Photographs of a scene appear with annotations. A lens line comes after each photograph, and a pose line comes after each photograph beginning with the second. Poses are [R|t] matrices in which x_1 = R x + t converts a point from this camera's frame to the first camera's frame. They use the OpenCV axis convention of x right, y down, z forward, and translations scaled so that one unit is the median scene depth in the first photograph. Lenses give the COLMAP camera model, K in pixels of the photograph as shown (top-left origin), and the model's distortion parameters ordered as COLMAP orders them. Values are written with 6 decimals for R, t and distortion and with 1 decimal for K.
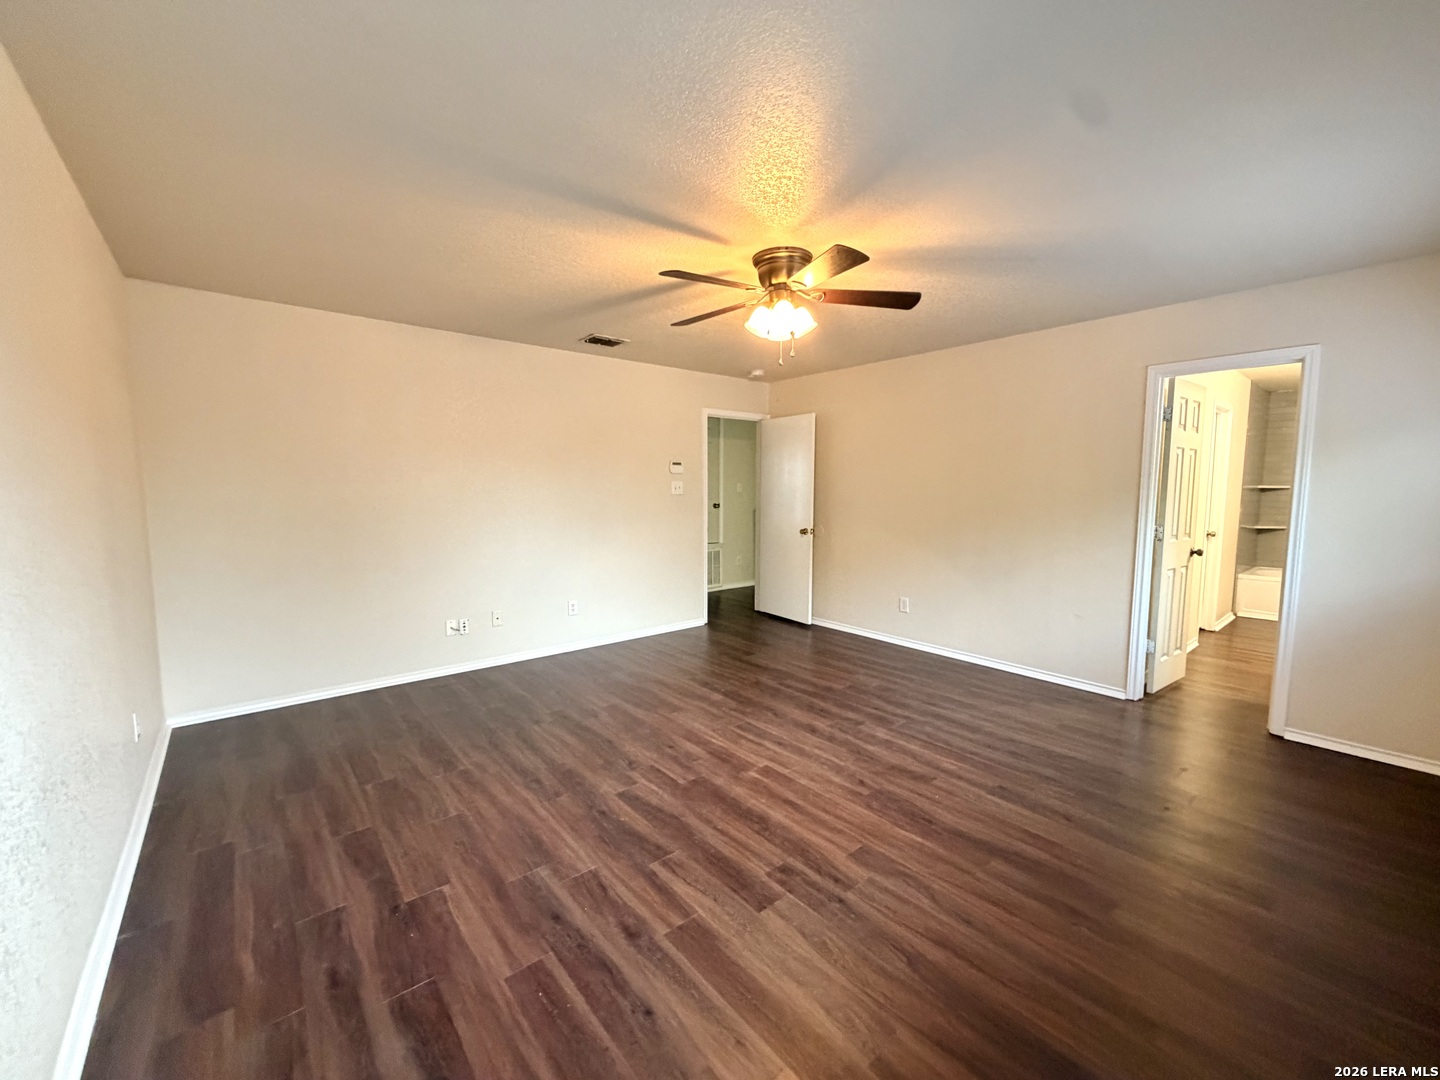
lens RADIAL K [[573.7, 0, 717.4], [0, 573.7, 539.4], [0, 0, 1]] dist [-0.000082, 0.000198]
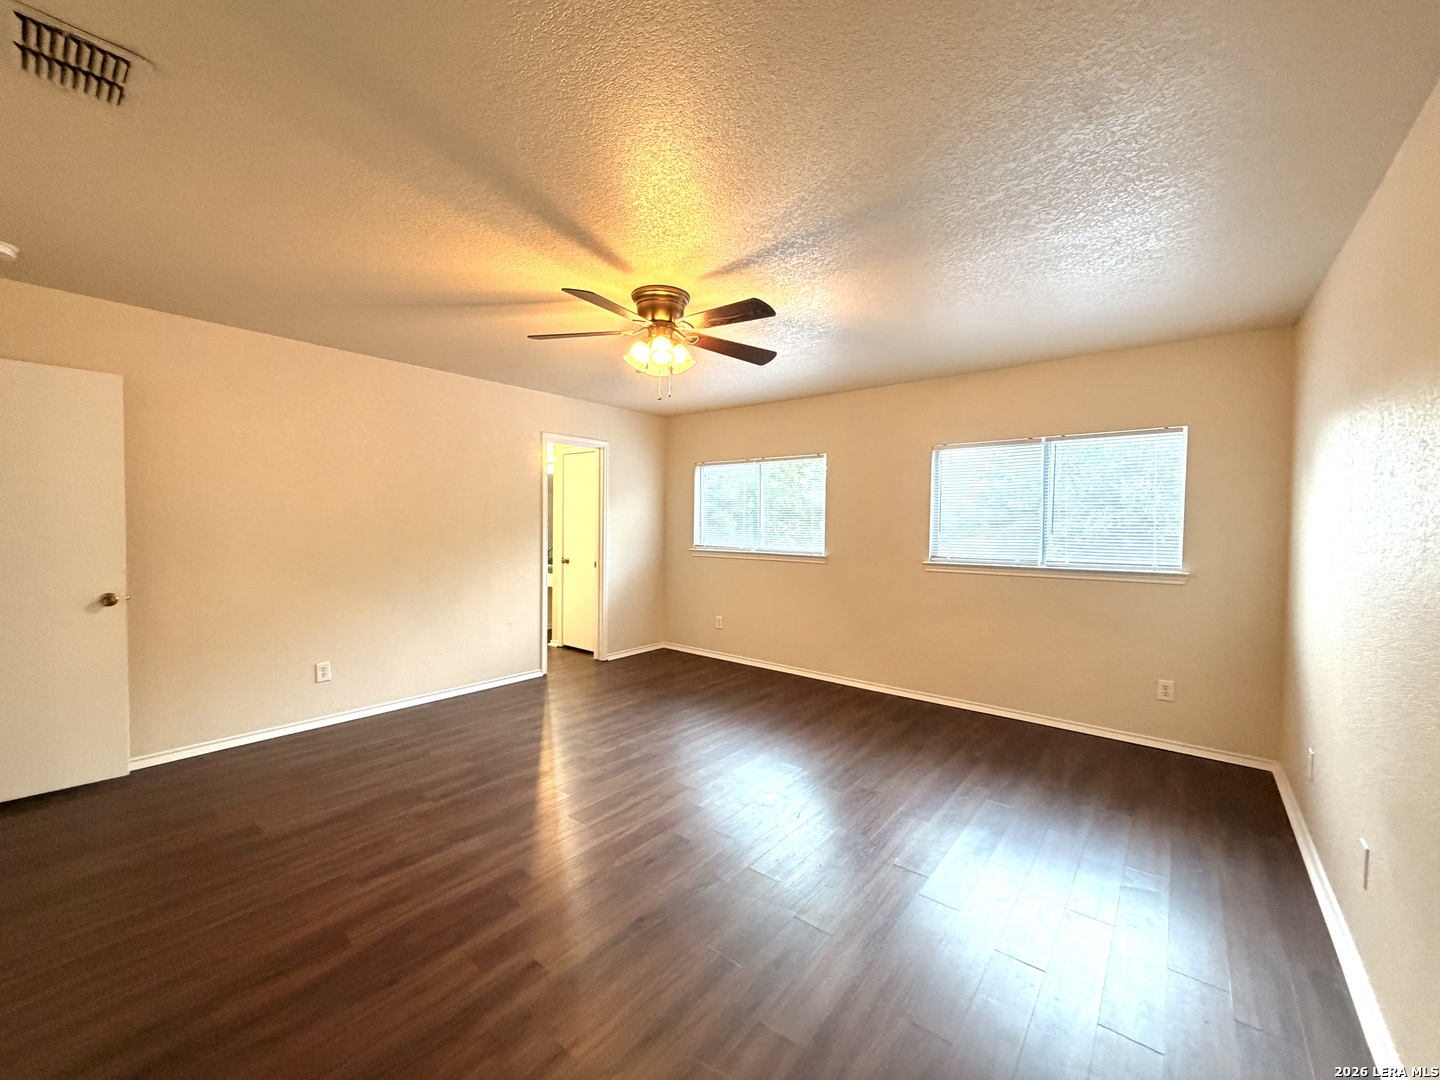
lens RADIAL K [[573.7, 0, 714.8], [0, 573.7, 537.0], [0, 0, 1]] dist [-0.000082, 0.000198]
pose [[-0.194198, -0.031758, 0.980448, -0.643717], [0.077007, 0.995898, 0.047512, -0.073876], [-0.977935, 0.084728, -0.190956, 0.795878]]
